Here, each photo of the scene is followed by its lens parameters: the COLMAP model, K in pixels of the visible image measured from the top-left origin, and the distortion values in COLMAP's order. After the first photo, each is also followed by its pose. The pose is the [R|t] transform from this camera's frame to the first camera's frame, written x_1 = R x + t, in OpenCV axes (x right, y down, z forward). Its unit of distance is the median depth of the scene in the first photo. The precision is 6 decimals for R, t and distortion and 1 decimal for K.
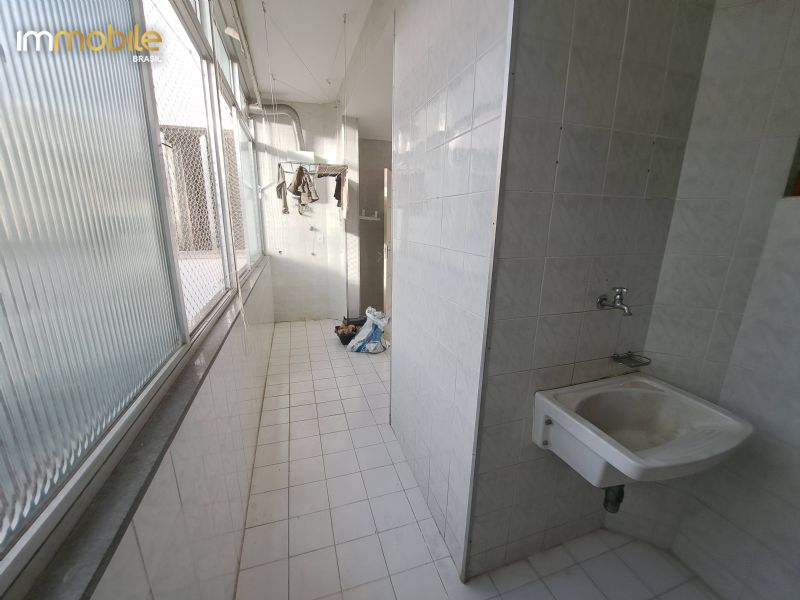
lens RADIAL K [[319.8, 0, 392.6], [0, 319.8, 296.5], [0, 0, 1]] dist [-0.020170, -0.000616]
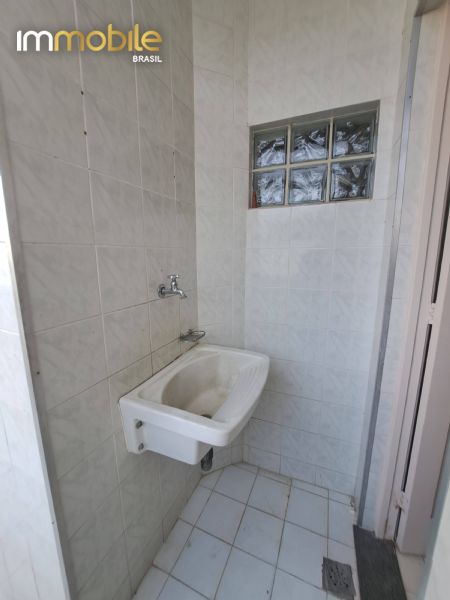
lens RADIAL K [[239.9, 0, 224.1], [0, 239.9, 295.9], [0, 0, 1]] dist [-0.020170, -0.000616]
pose [[0.656673, -0.146642, 0.739781, 0.190208], [0.195023, 0.980568, 0.021258, 0.058662], [-0.728523, 0.130315, 0.672511, 0.294025]]
